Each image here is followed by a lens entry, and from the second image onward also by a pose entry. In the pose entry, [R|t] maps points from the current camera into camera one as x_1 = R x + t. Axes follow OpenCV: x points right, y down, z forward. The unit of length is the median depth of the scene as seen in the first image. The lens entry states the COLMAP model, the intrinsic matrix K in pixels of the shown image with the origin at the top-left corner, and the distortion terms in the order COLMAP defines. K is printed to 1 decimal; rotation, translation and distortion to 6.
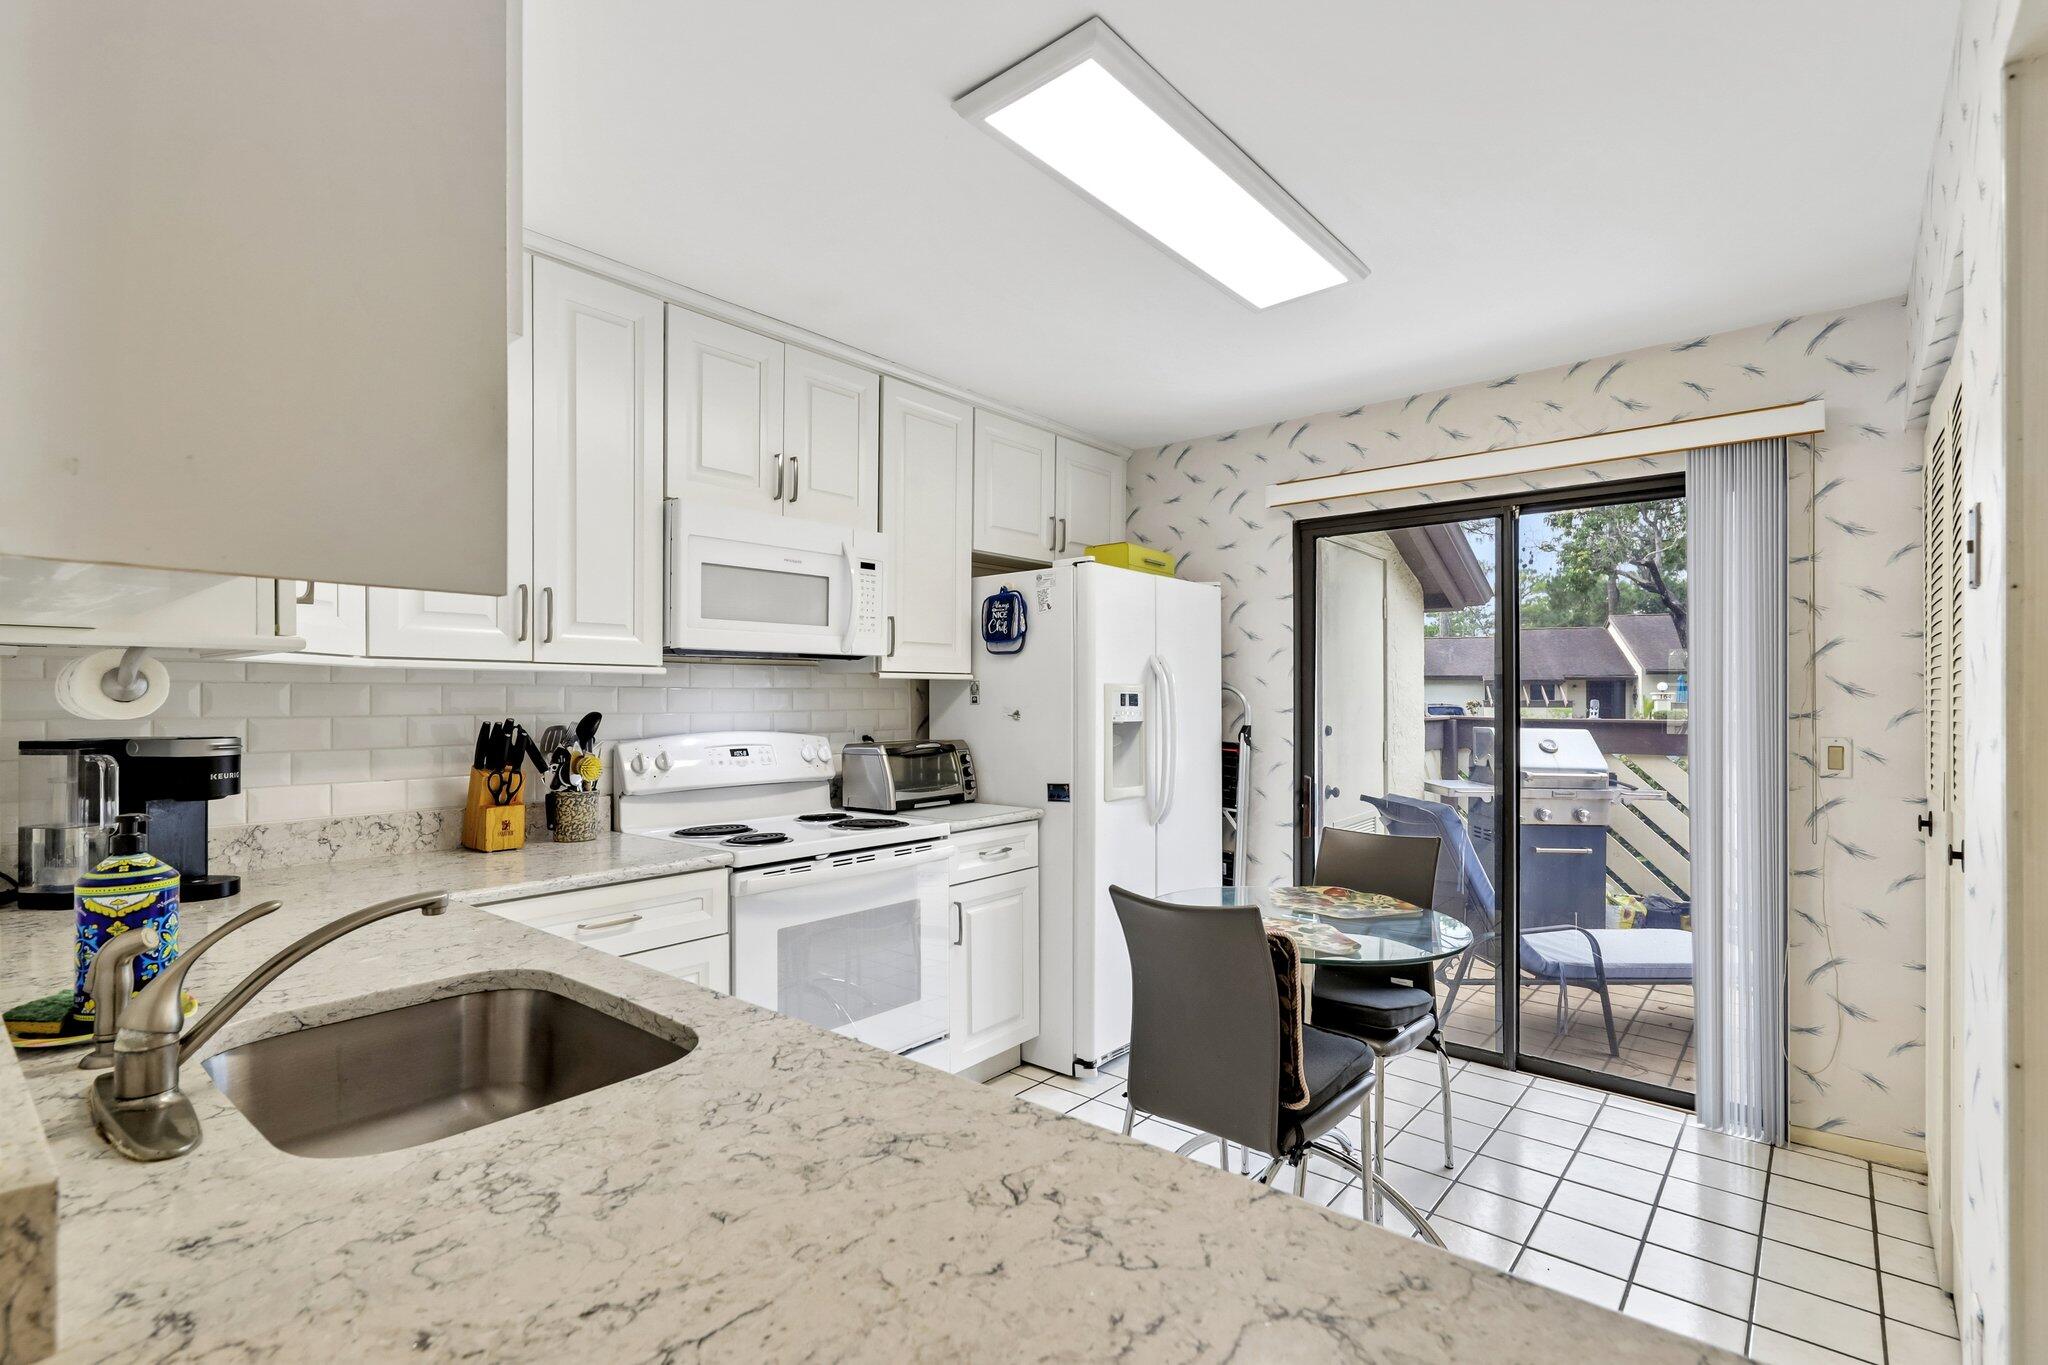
lens RADIAL K [[932.8, 0, 1013.3], [0, 932.8, 698.9], [0, 0, 1]] dist [0.008312, 0.002006]
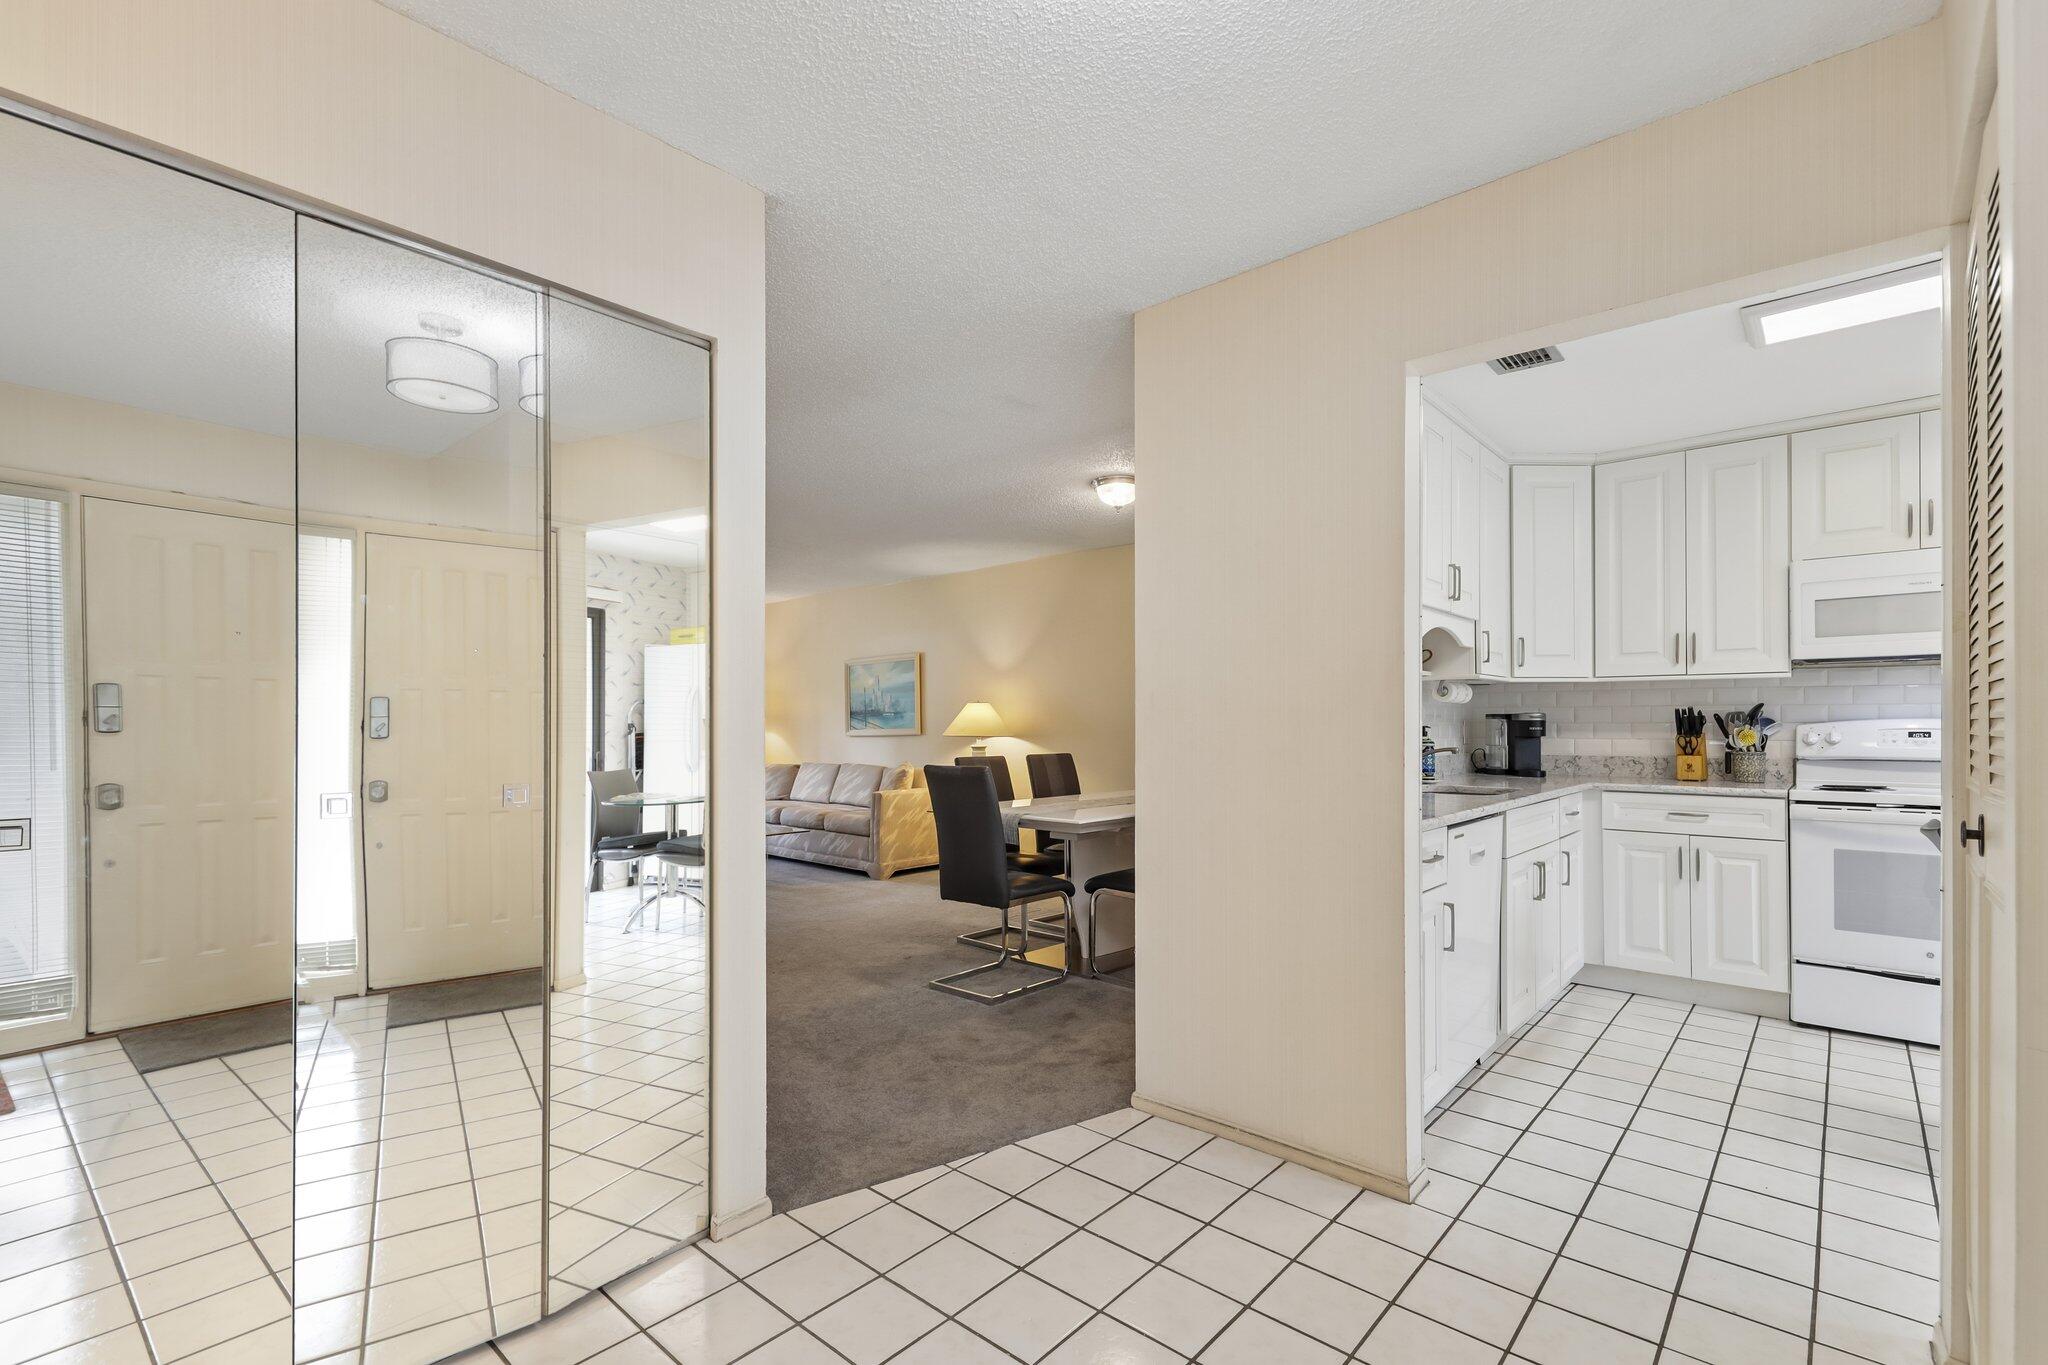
lens RADIAL K [[932.8, 0, 1002.3], [0, 932.8, 724.2], [0, 0, 1]] dist [0.008312, 0.002006]
pose [[-0.038753, 0.000711, -0.999249, 0.952835], [0.000095, 1.000000, 0.000708, 0.038838], [0.999249, -0.000067, -0.038753, -0.178737]]
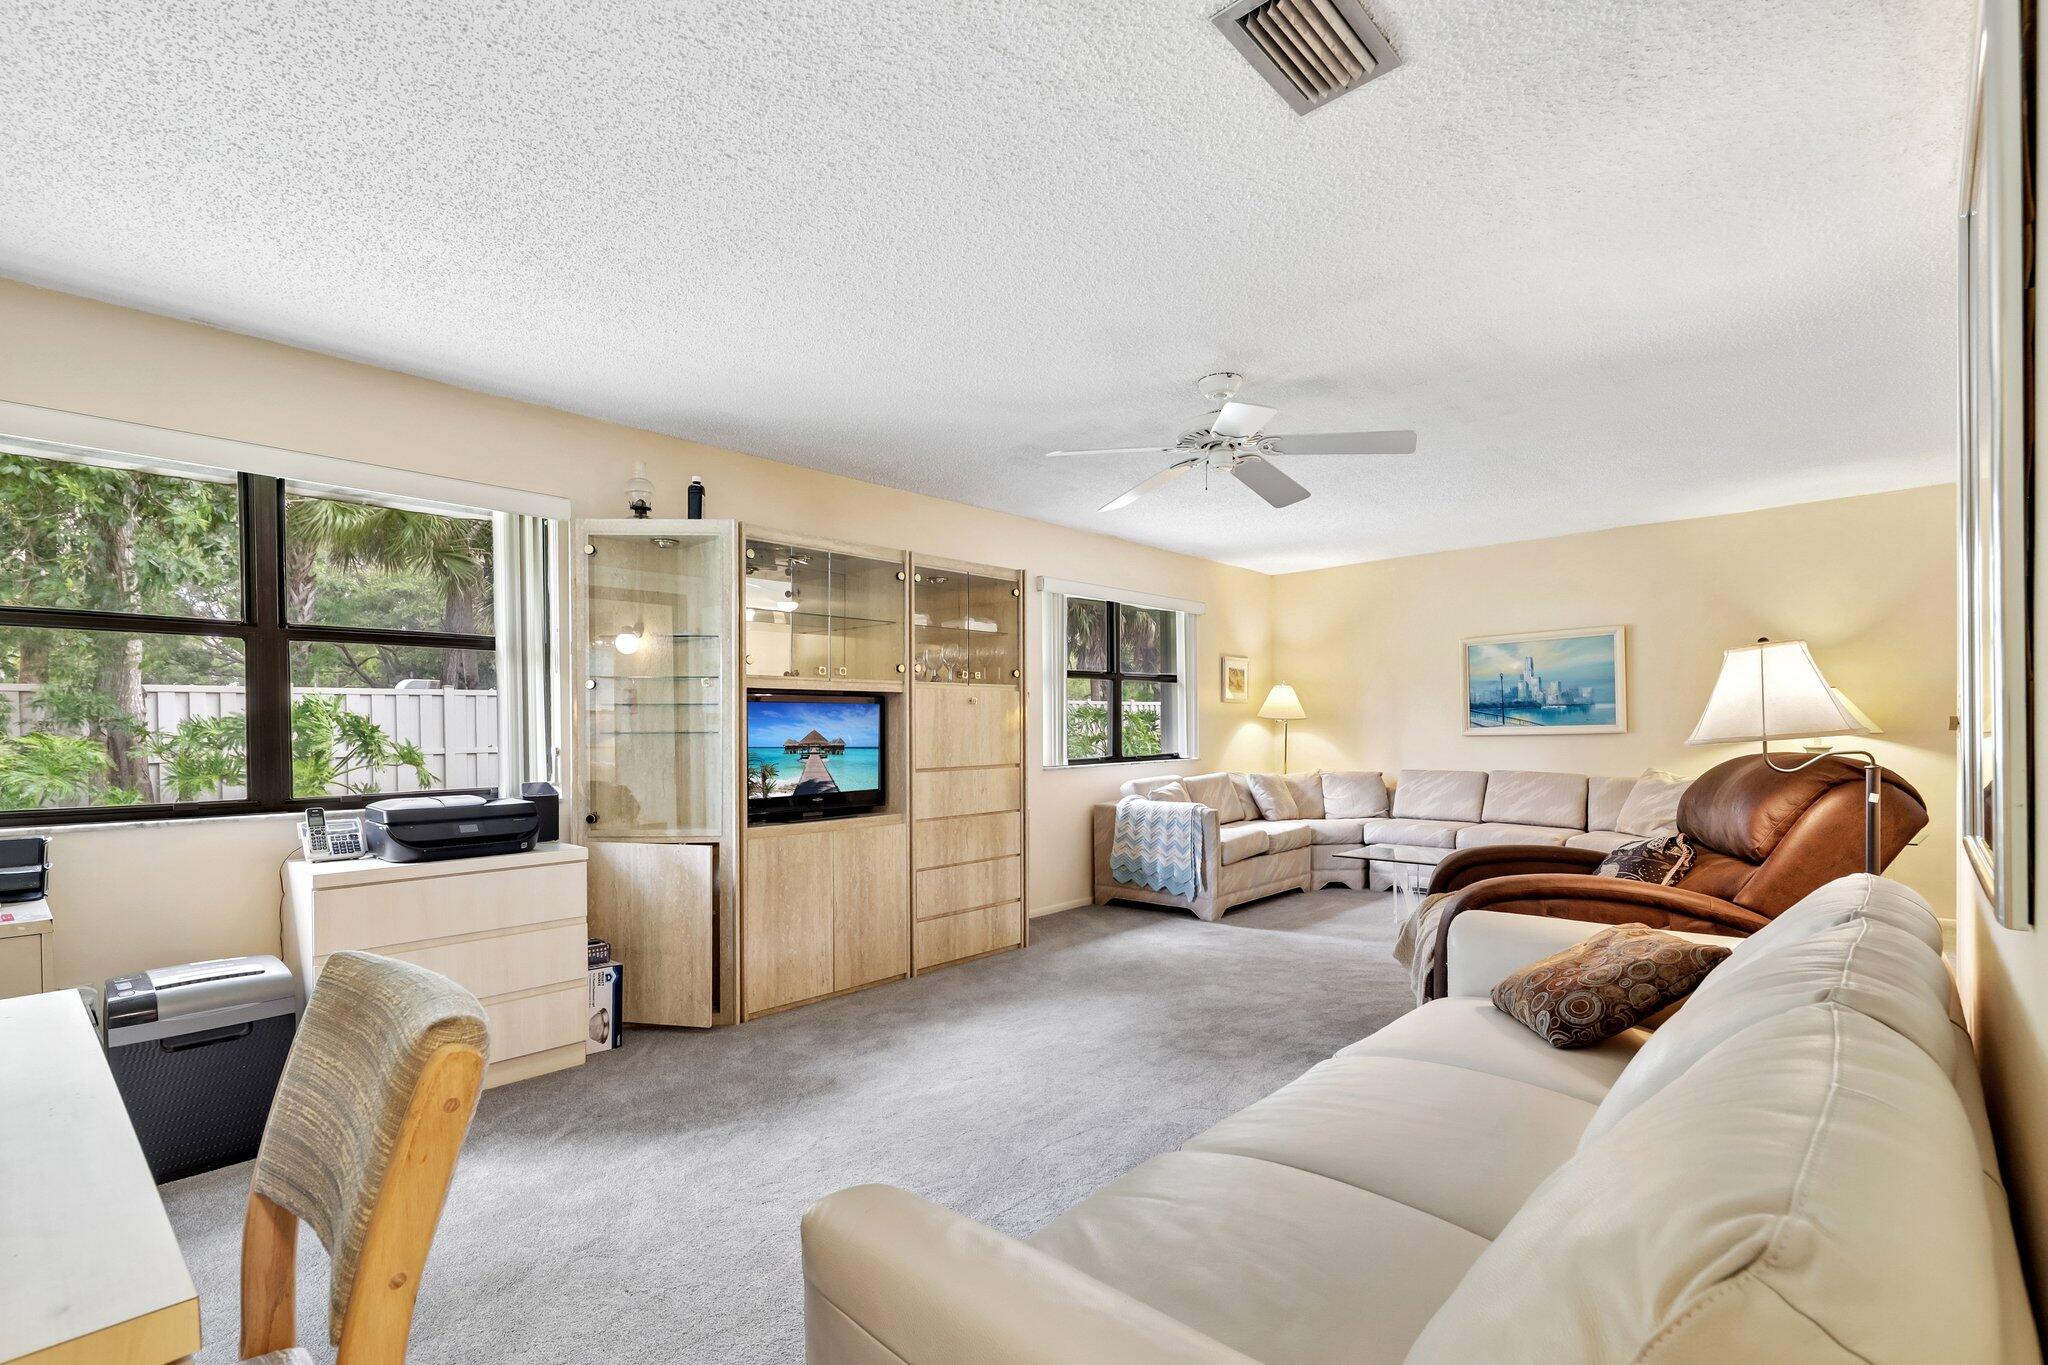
lens RADIAL K [[932.8, 0, 1005.0], [0, 932.8, 739.7], [0, 0, 1]] dist [0.008312, 0.002006]
pose [[-0.049372, 0.013954, -0.998683, 0.454328], [0.008842, 0.999869, 0.013533, 0.045951], [0.998741, -0.008162, -0.049489, -1.686299]]
